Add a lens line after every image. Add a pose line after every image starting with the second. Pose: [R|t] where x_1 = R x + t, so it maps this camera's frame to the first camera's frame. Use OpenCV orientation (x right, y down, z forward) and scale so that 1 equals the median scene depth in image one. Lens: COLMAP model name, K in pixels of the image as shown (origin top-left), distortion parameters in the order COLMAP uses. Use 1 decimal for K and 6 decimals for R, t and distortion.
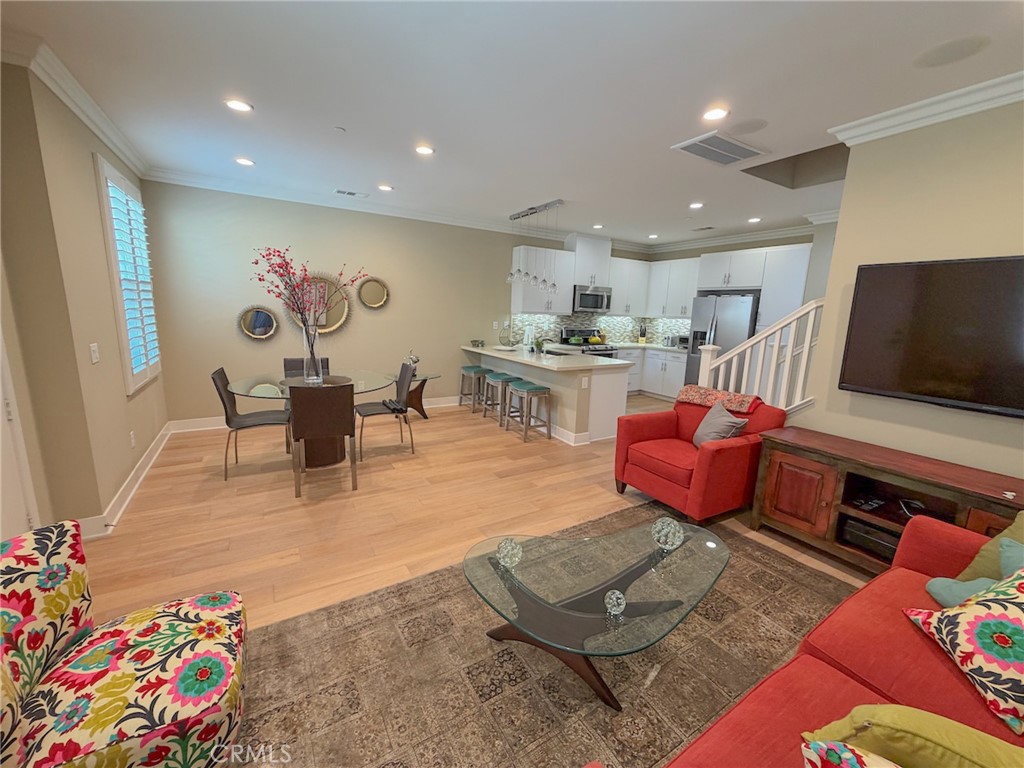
lens RADIAL K [[409.8, 0, 511.9], [0, 409.8, 383.5], [0, 0, 1]] dist [-0.000810, -0.000140]
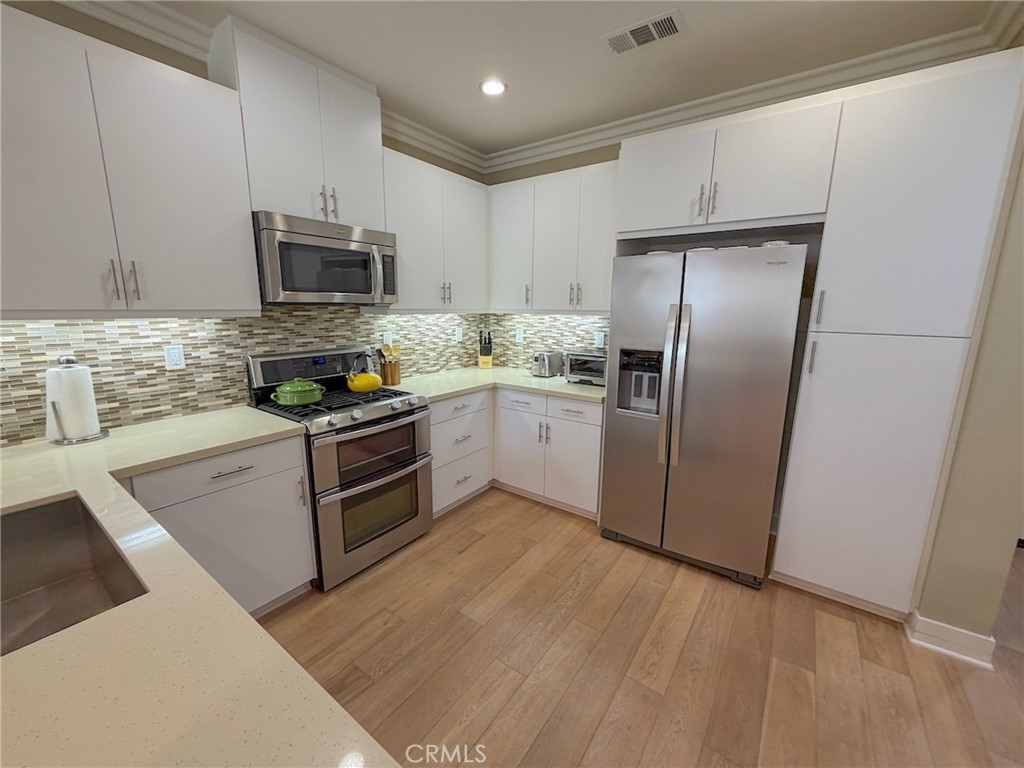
lens RADIAL K [[409.8, 0, 511.8], [0, 409.8, 384.4], [0, 0, 1]] dist [-0.000810, -0.000140]
pose [[0.922166, -0.099662, 0.373735, 0.190573], [0.093142, 0.995019, 0.035516, -0.106540], [-0.375414, 0.002058, 0.926855, 0.629023]]
